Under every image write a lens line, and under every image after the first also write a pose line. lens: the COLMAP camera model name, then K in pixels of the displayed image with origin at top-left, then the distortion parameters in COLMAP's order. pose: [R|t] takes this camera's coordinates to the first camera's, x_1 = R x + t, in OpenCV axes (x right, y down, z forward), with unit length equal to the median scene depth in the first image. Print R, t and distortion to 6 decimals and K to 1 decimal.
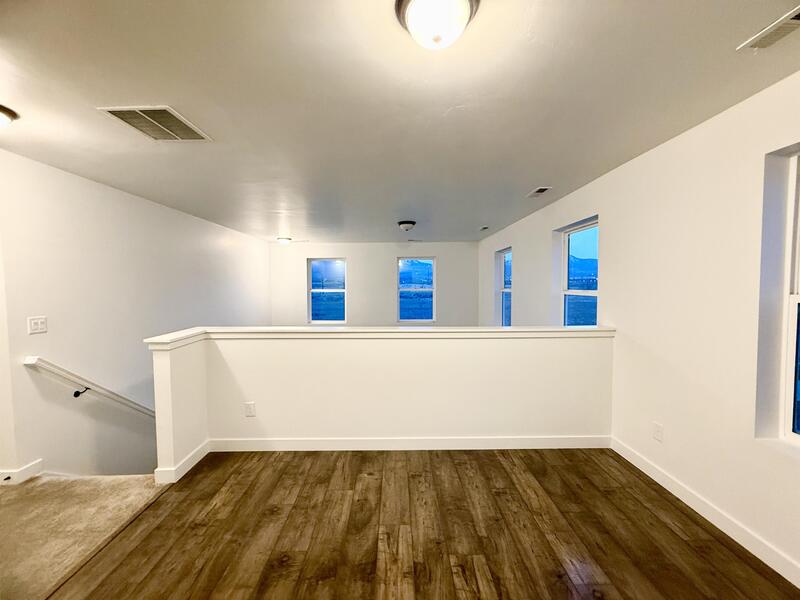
lens RADIAL K [[317.8, 0, 397.0], [0, 317.8, 295.2], [0, 0, 1]] dist [-0.000345, 0.000586]
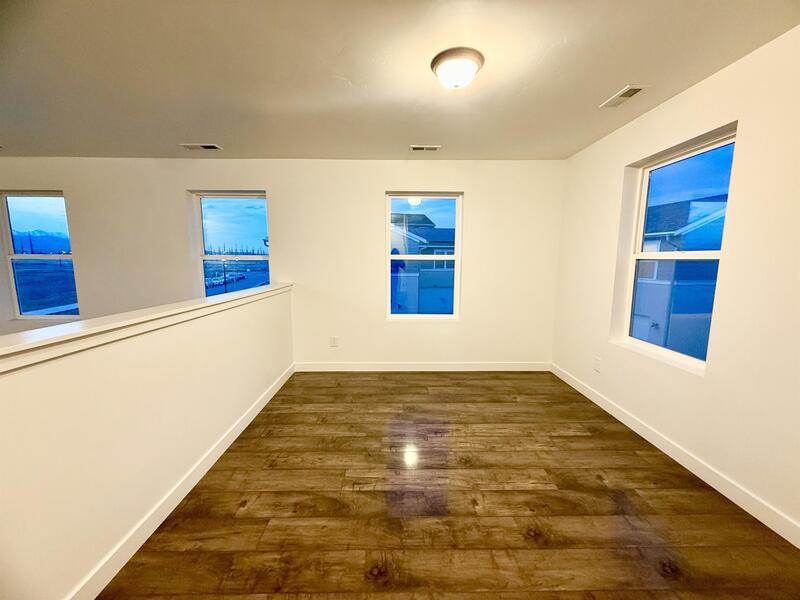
lens RADIAL K [[317.8, 0, 394.6], [0, 317.8, 303.0], [0, 0, 1]] dist [-0.000345, 0.000586]
pose [[0.002065, -0.132476, 0.991184, -0.848346], [0.020361, 0.990986, 0.132407, 0.019784], [-0.999791, 0.019908, 0.004743, 0.730293]]
